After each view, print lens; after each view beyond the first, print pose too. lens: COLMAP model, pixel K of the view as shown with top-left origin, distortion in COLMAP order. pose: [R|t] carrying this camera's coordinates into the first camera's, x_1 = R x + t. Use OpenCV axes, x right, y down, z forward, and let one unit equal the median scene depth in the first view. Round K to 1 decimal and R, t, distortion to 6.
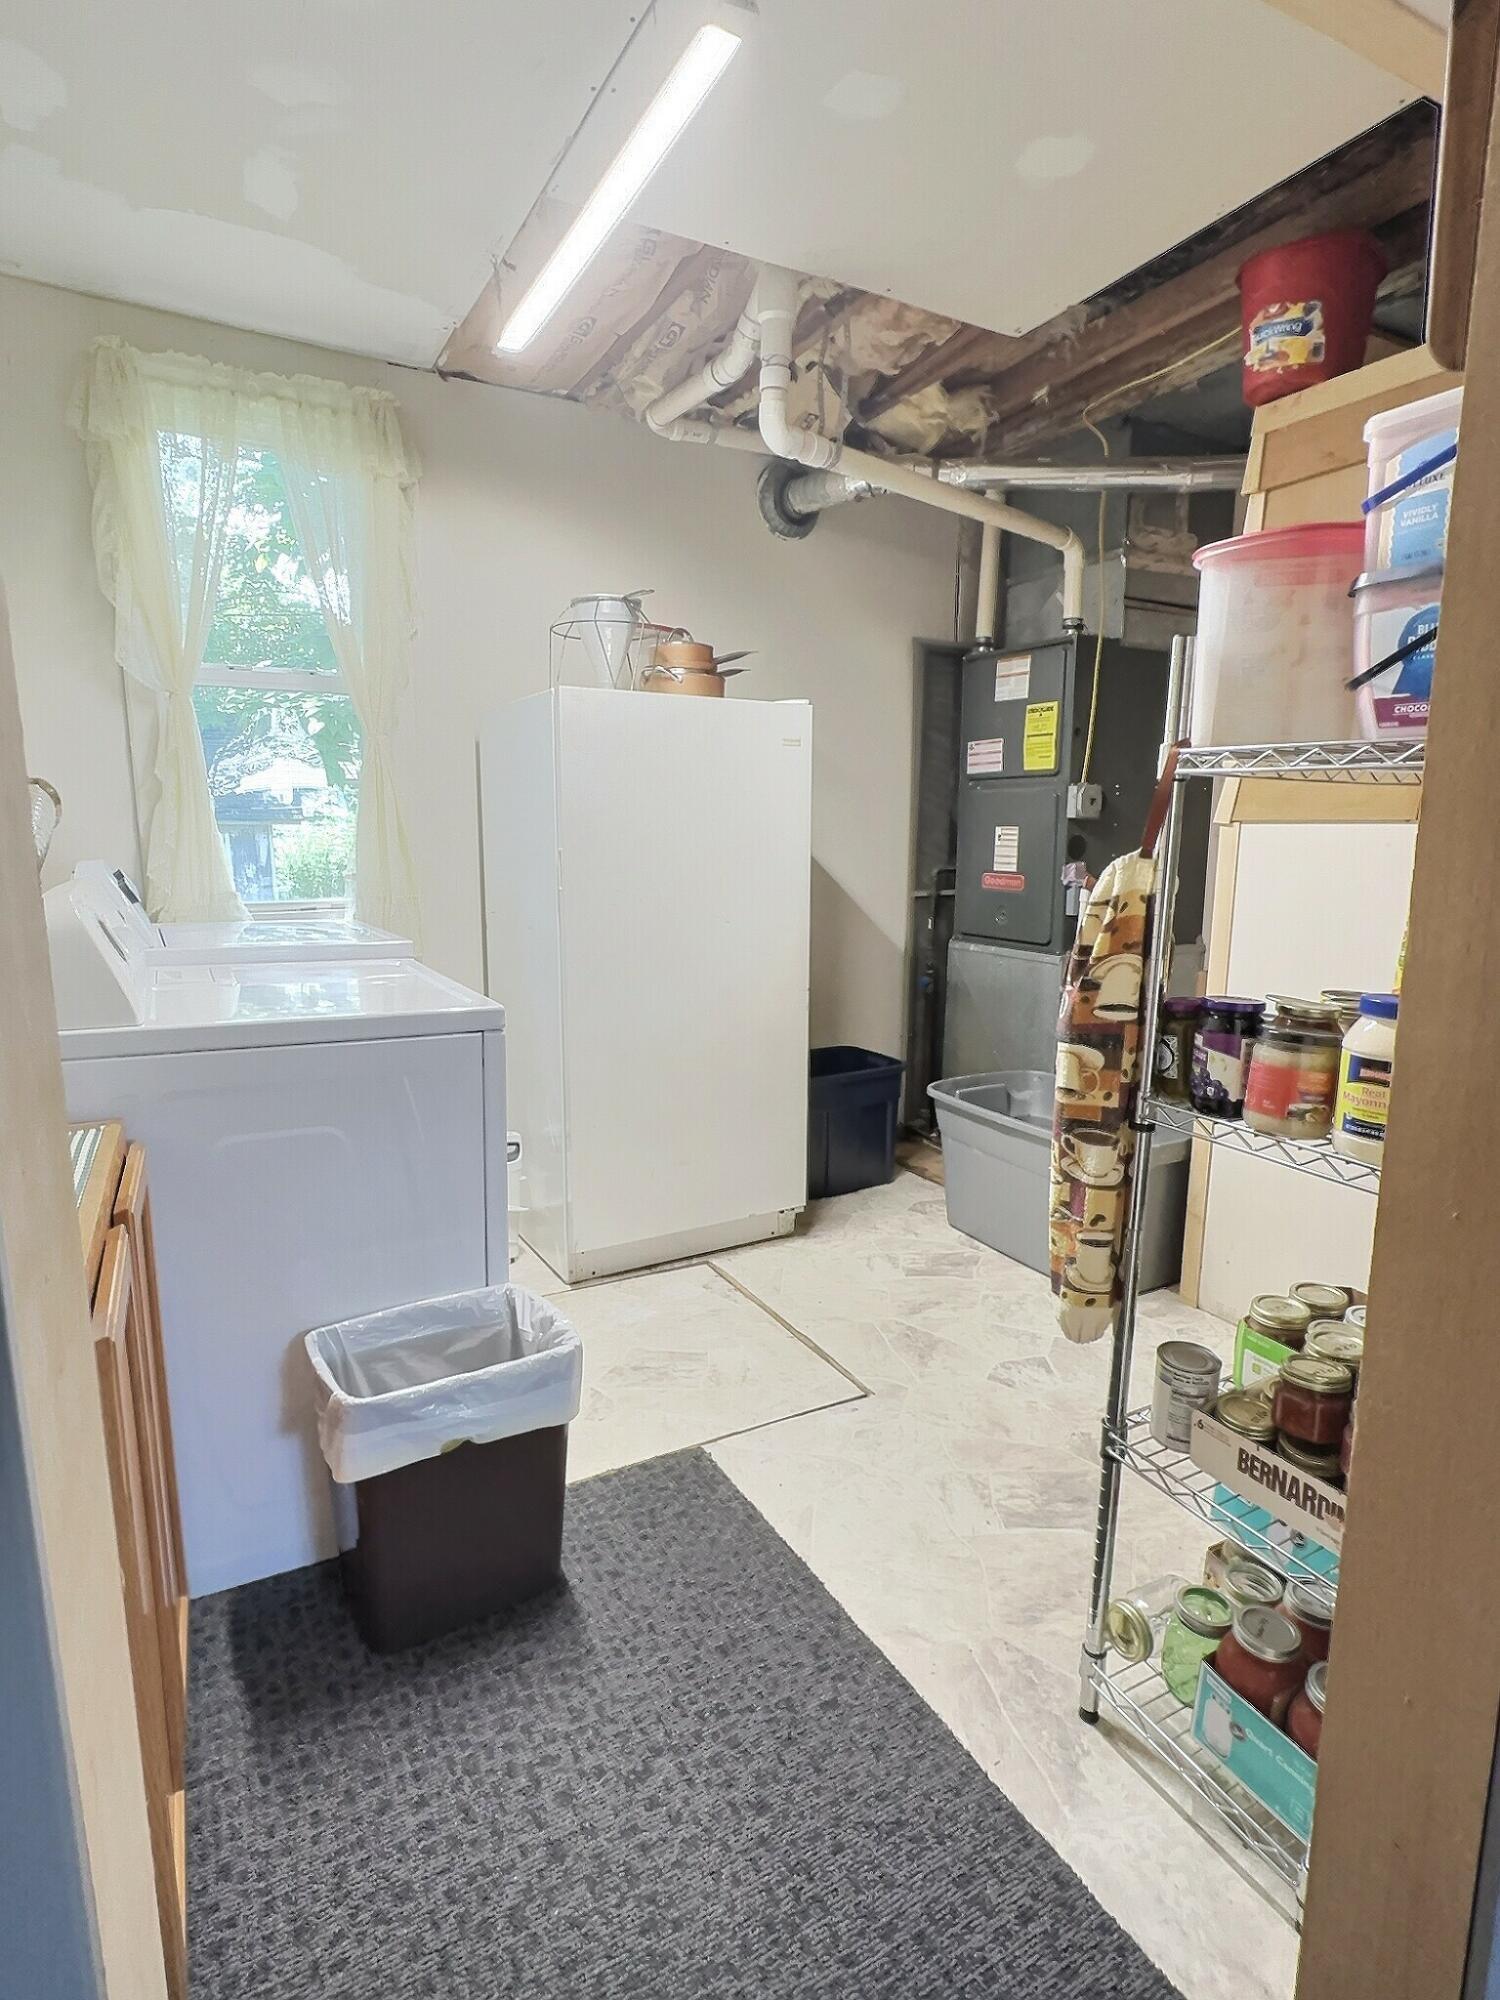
lens RADIAL K [[1044.3, 0, 750.0], [0, 1044.3, 1000.0], [0, 0, 1]] dist [-0.003743, 0.001564]
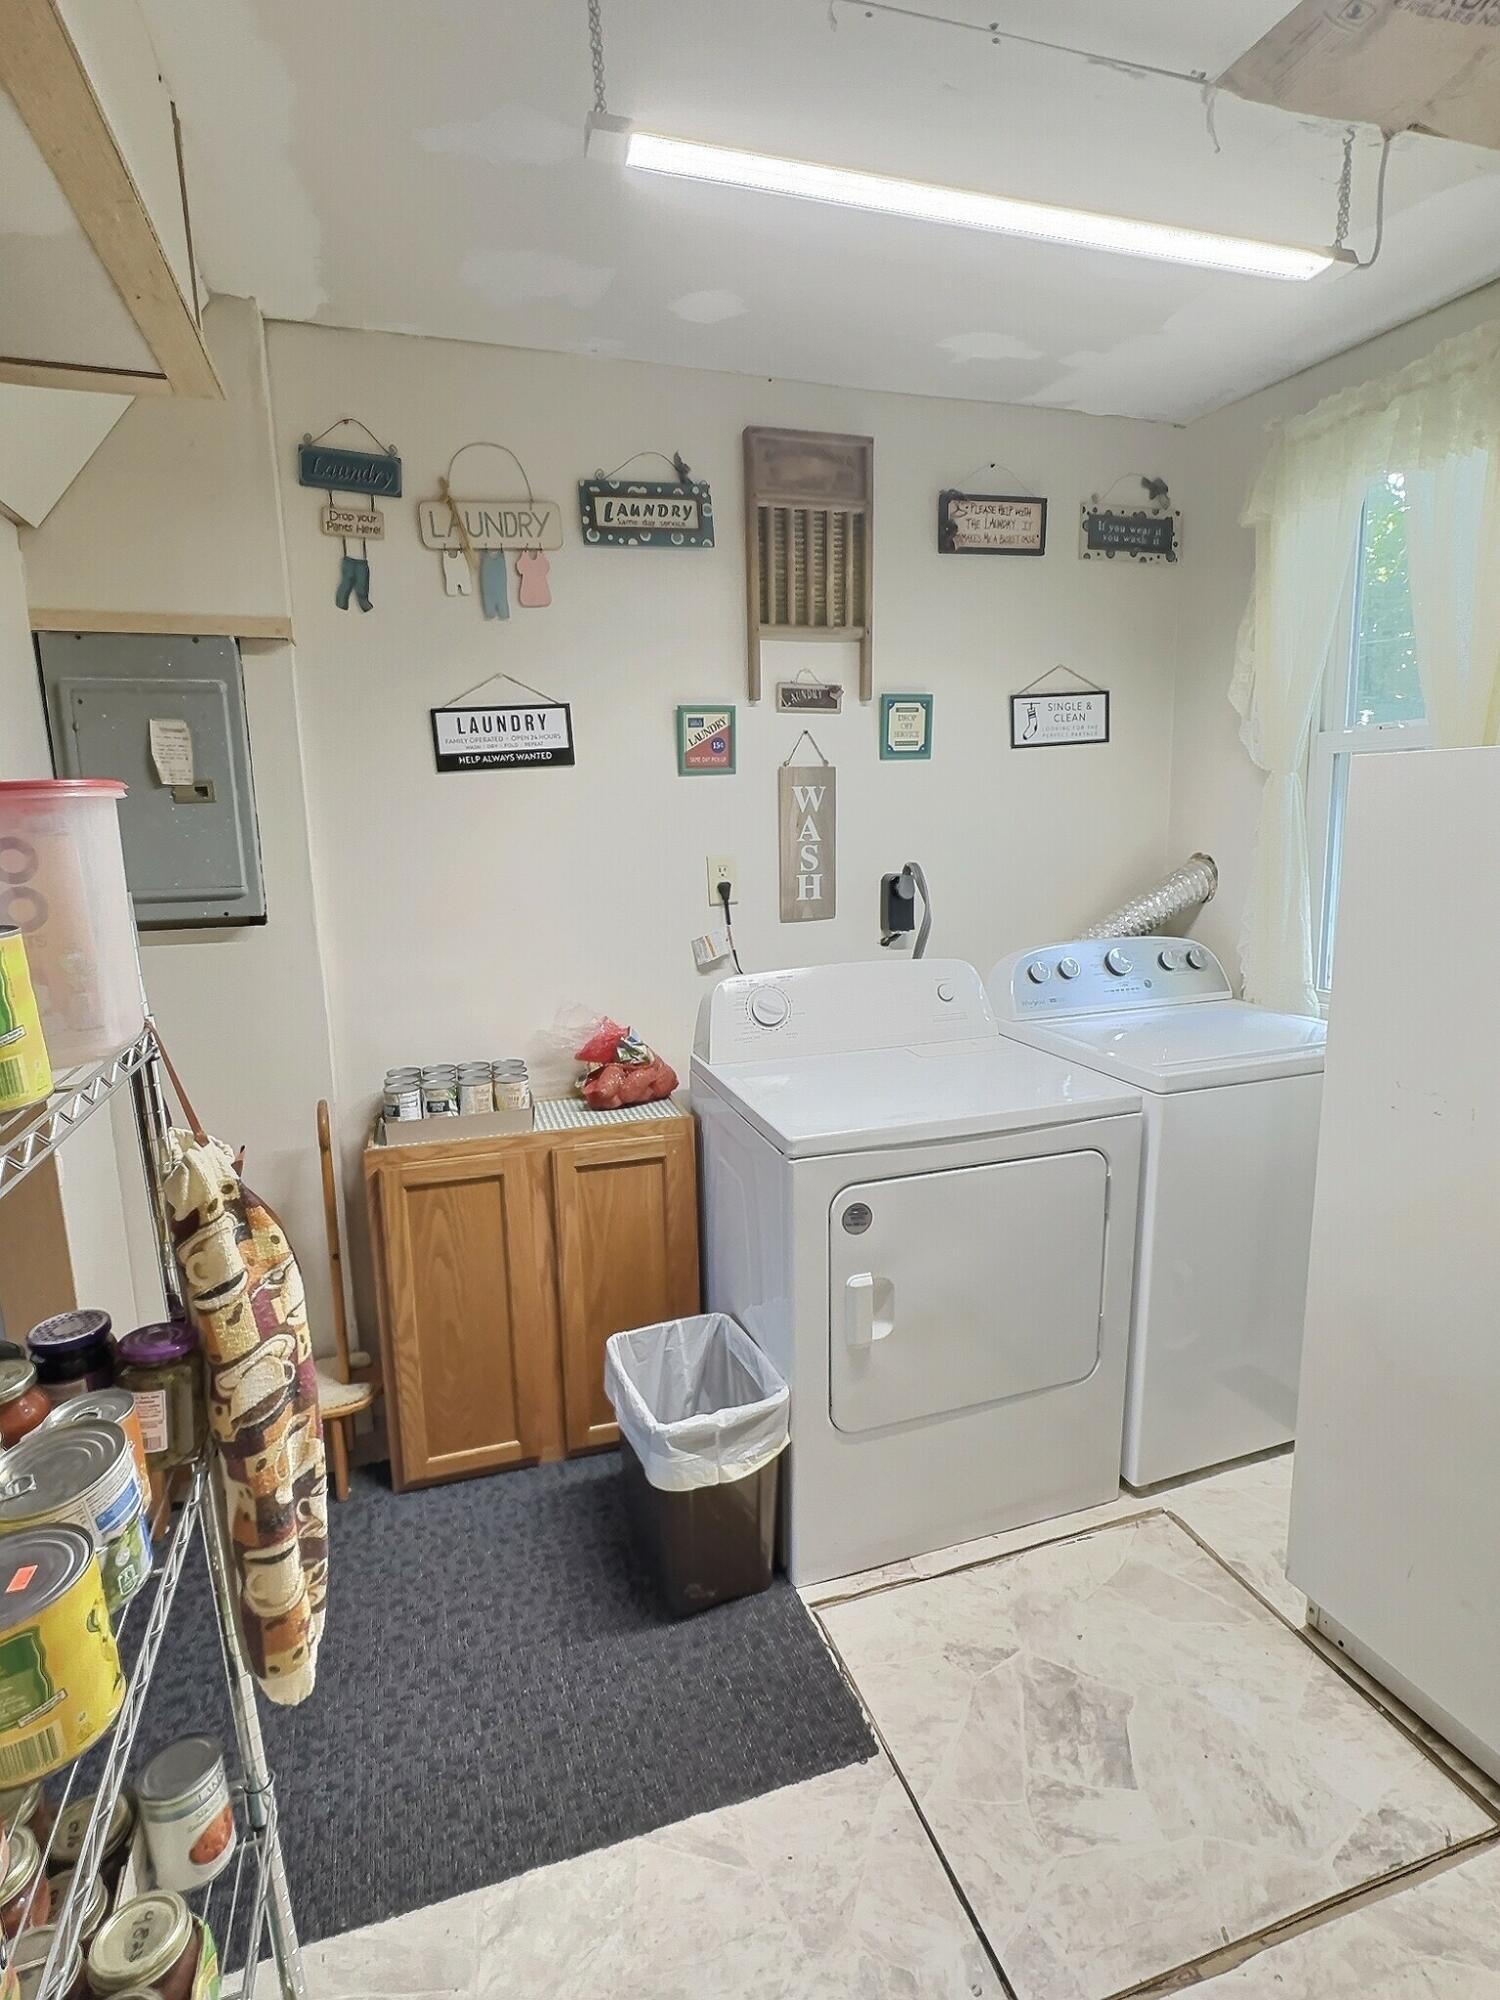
lens RADIAL K [[1044.3, 0, 750.0], [0, 1044.3, 1000.0], [0, 0, 1]] dist [-0.003743, 0.001564]
pose [[-0.171638, 0.188362, -0.966985, 0.761726], [-0.145516, 0.965937, 0.213986, -0.348074], [0.974354, 0.177439, -0.138382, 1.083137]]
